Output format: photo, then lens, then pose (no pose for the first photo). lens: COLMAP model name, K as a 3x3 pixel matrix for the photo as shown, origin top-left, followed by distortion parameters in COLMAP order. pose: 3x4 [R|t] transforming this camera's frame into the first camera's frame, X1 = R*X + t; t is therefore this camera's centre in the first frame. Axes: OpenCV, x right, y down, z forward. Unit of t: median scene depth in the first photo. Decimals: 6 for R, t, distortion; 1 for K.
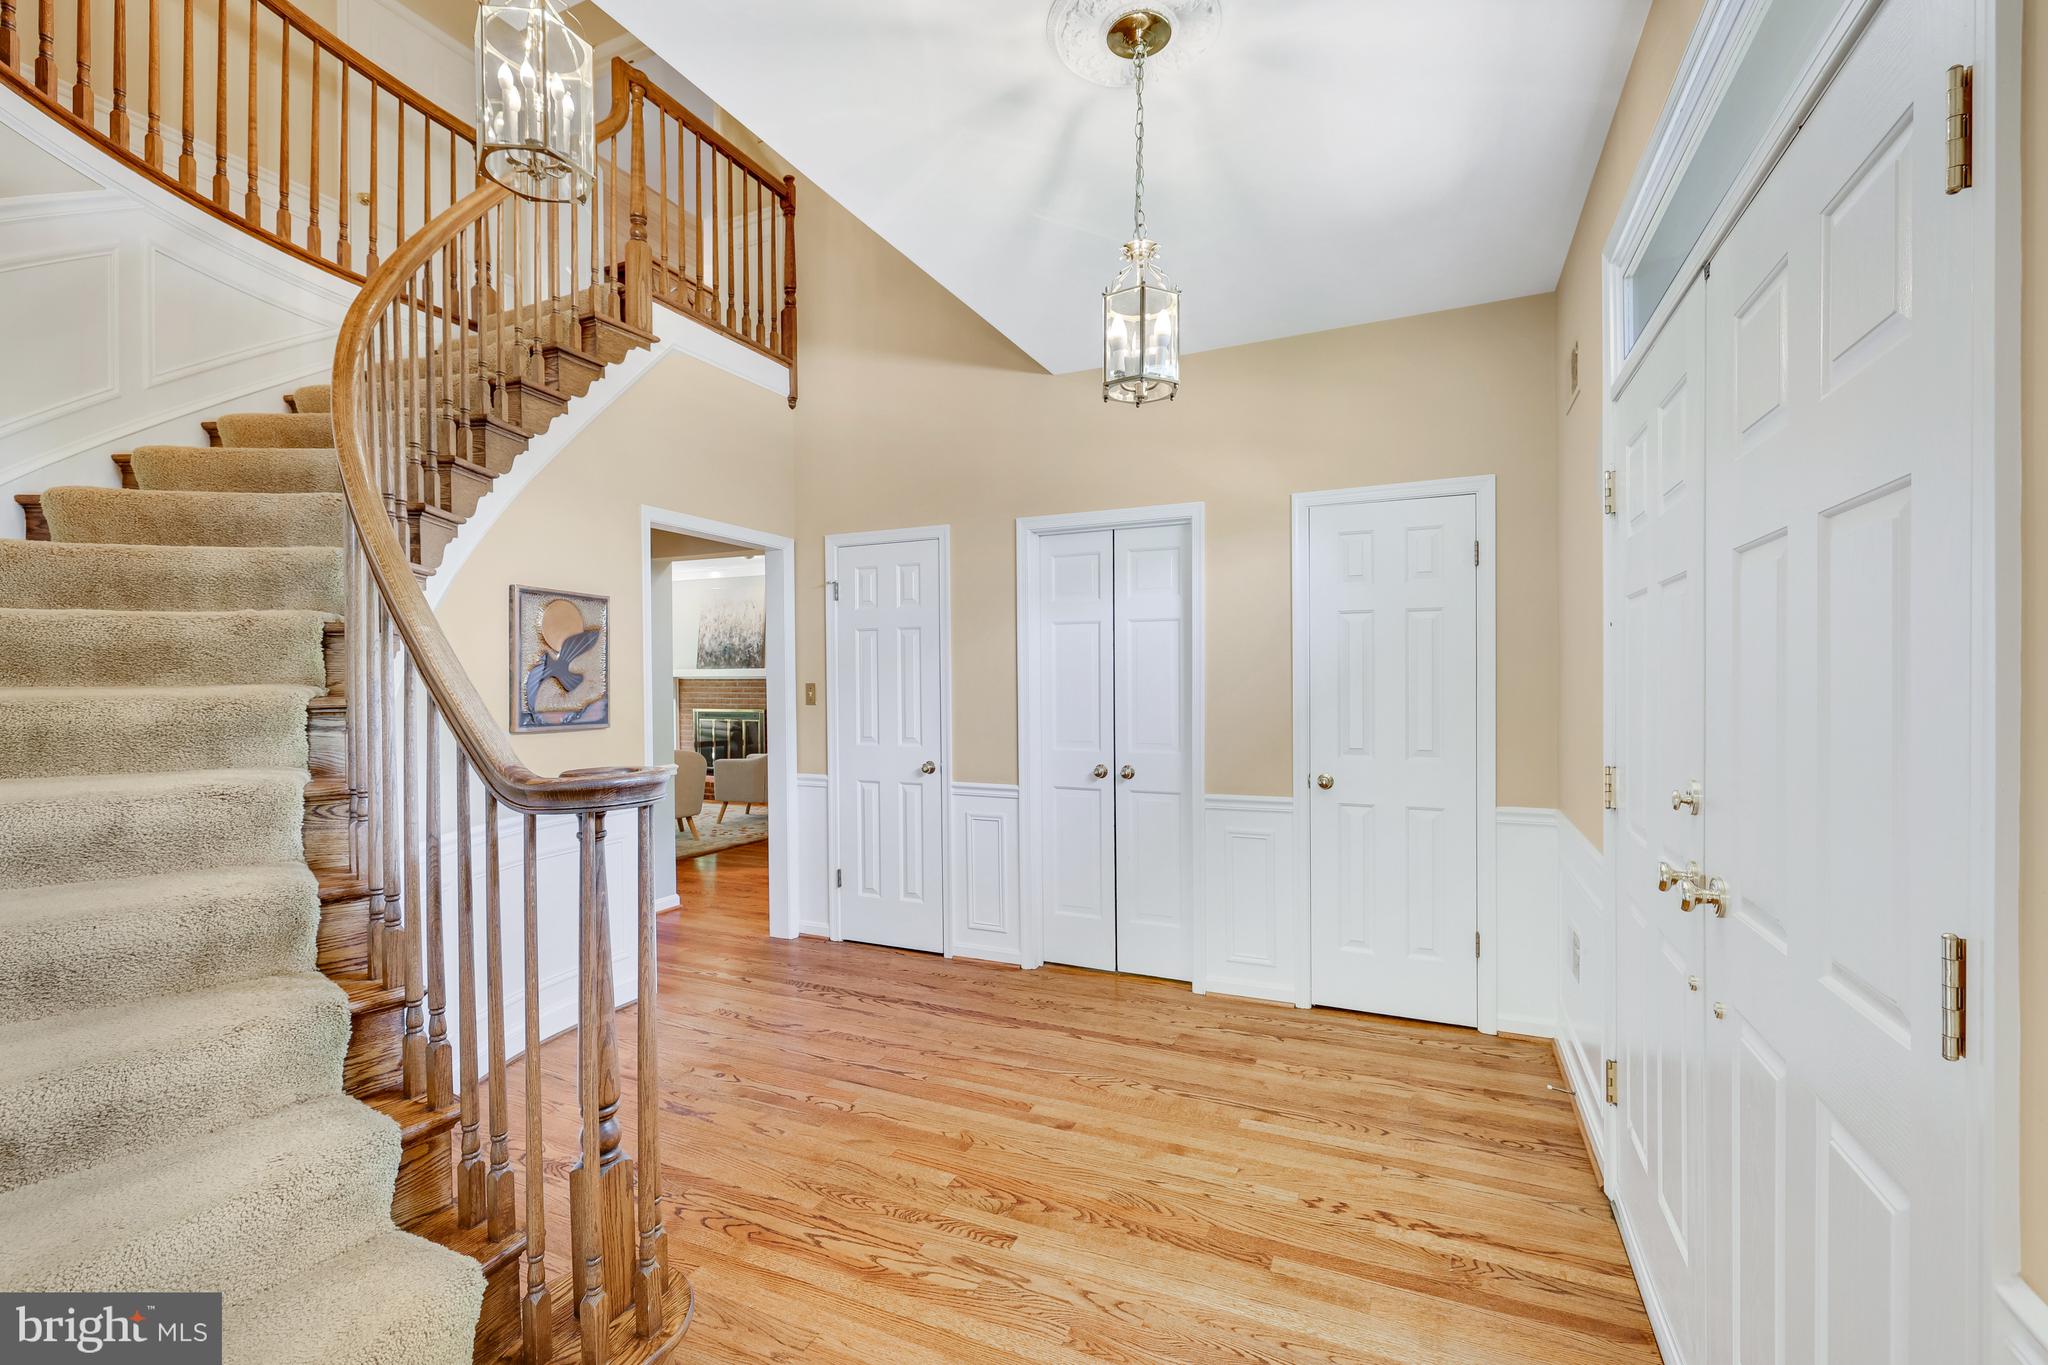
lens RADIAL K [[889.3, 0, 1029.8], [0, 889.3, 683.0], [0, 0, 1]] dist [0.002124, 0.000649]
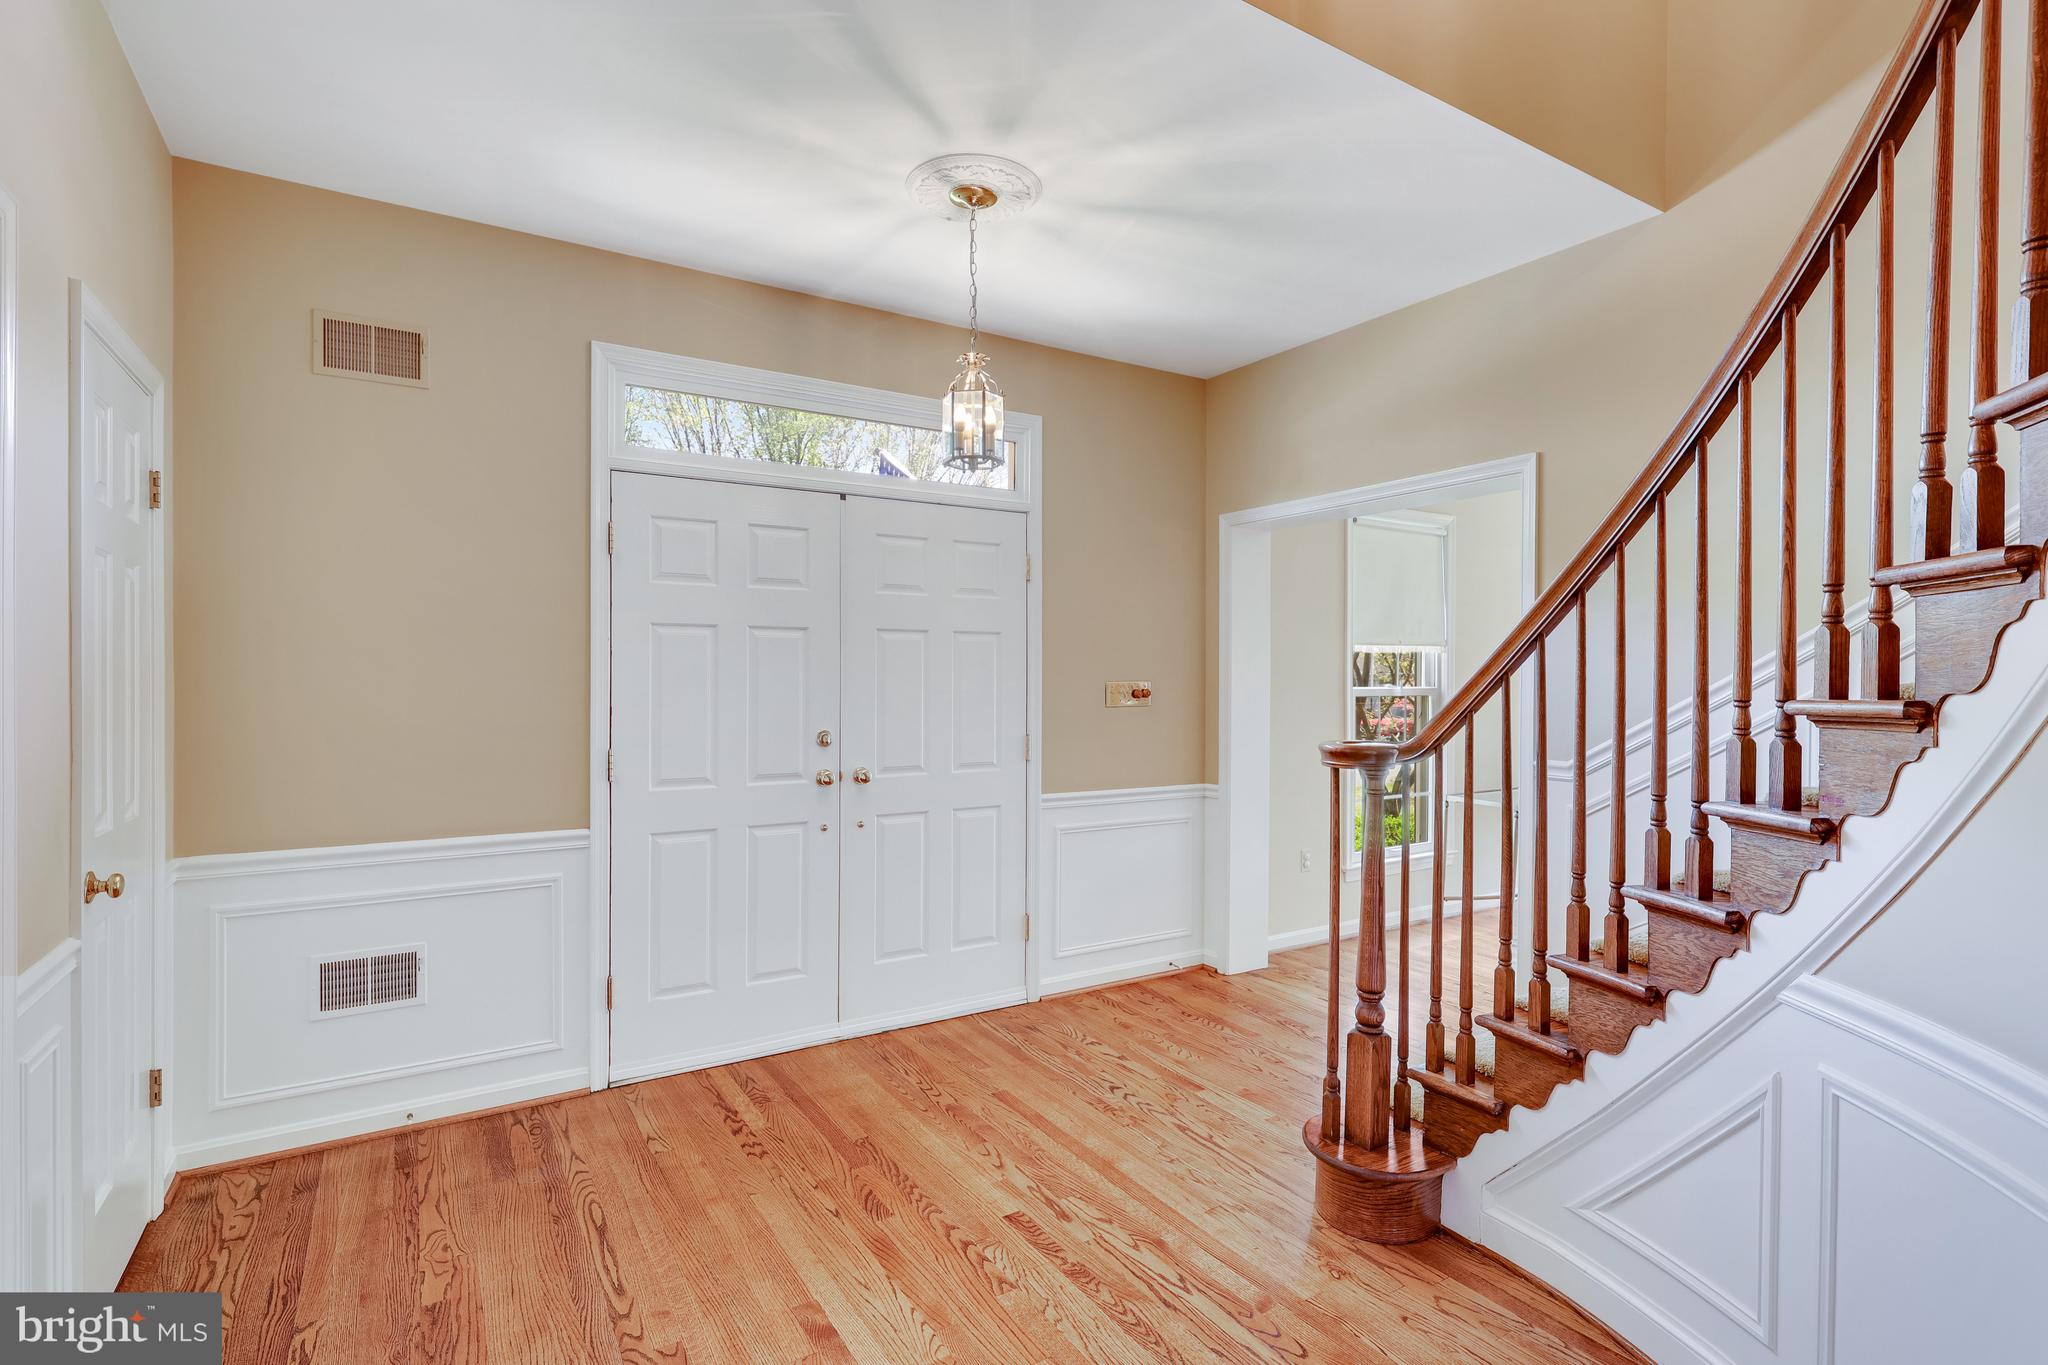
lens RADIAL K [[996.1, 0, 1036.6], [0, 996.1, 682.3], [0, 0, 1]] dist [0.004144, 0.000655]
pose [[-0.837367, 0.002684, 0.546635, -0.685430], [0.009370, 0.999912, 0.009443, -0.007847], [-0.546561, 0.013029, -0.837318, 1.954864]]
